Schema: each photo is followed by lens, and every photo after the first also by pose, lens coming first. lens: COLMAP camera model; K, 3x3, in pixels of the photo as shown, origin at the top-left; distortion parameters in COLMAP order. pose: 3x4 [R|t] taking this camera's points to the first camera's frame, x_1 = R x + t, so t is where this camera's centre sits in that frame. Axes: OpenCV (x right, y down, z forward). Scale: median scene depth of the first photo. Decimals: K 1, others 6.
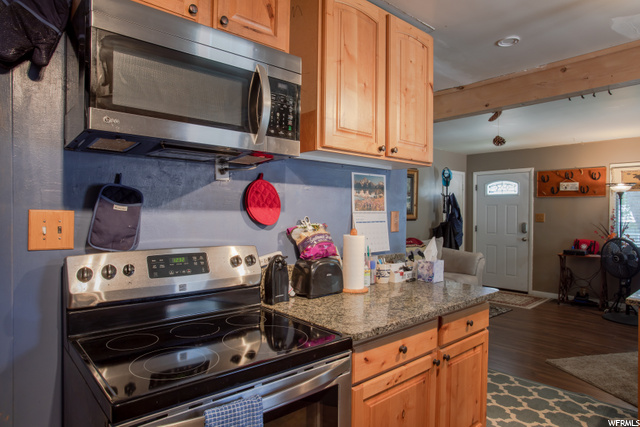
lens RADIAL K [[393.7, 0, 314.3], [0, 393.7, 217.5], [0, 0, 1]] dist [-0.058698, 0.044360]
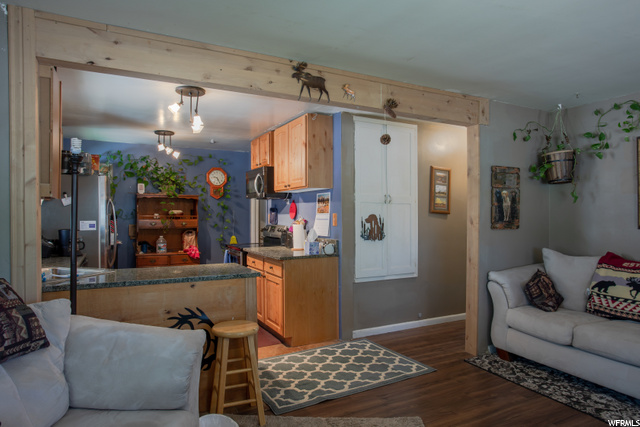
lens RADIAL K [[393.7, 0, 316.0], [0, 393.7, 217.1], [0, 0, 1]] dist [-0.058698, 0.044360]
pose [[-0.235251, -0.002245, -0.971932, 0.821594], [-0.016903, 0.999856, 0.001781, -0.000935], [0.971788, 0.016848, -0.235255, 0.595005]]
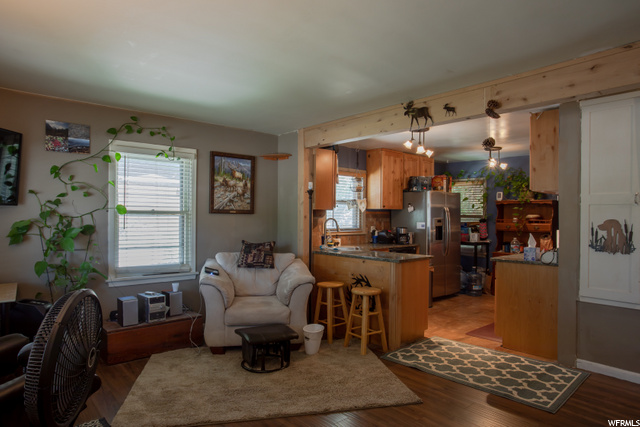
lens RADIAL K [[393.7, 0, 318.5], [0, 393.7, 216.6], [0, 0, 1]] dist [-0.058698, 0.044360]
pose [[-0.999892, -0.014476, -0.002539, 0.500876], [-0.014511, 0.999795, 0.014142, -0.012490], [0.002334, 0.014177, -0.999897, 1.096519]]
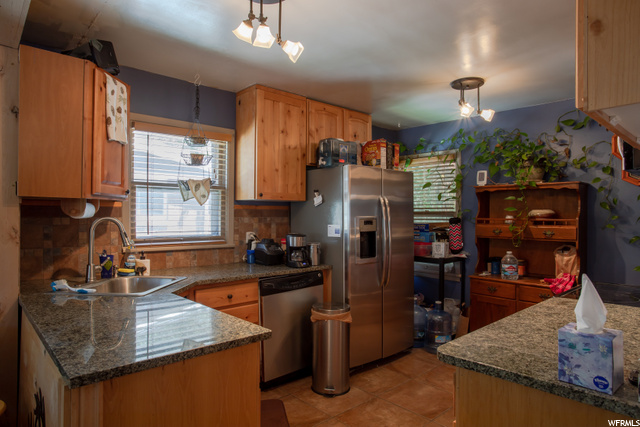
lens RADIAL K [[393.7, 0, 315.4], [0, 393.7, 214.0], [0, 0, 1]] dist [-0.058698, 0.044360]
pose [[-0.999750, -0.010246, -0.019868, 0.252919], [-0.010446, 0.999896, 0.009986, -0.006791], [0.019763, 0.010191, -0.999753, 0.590812]]
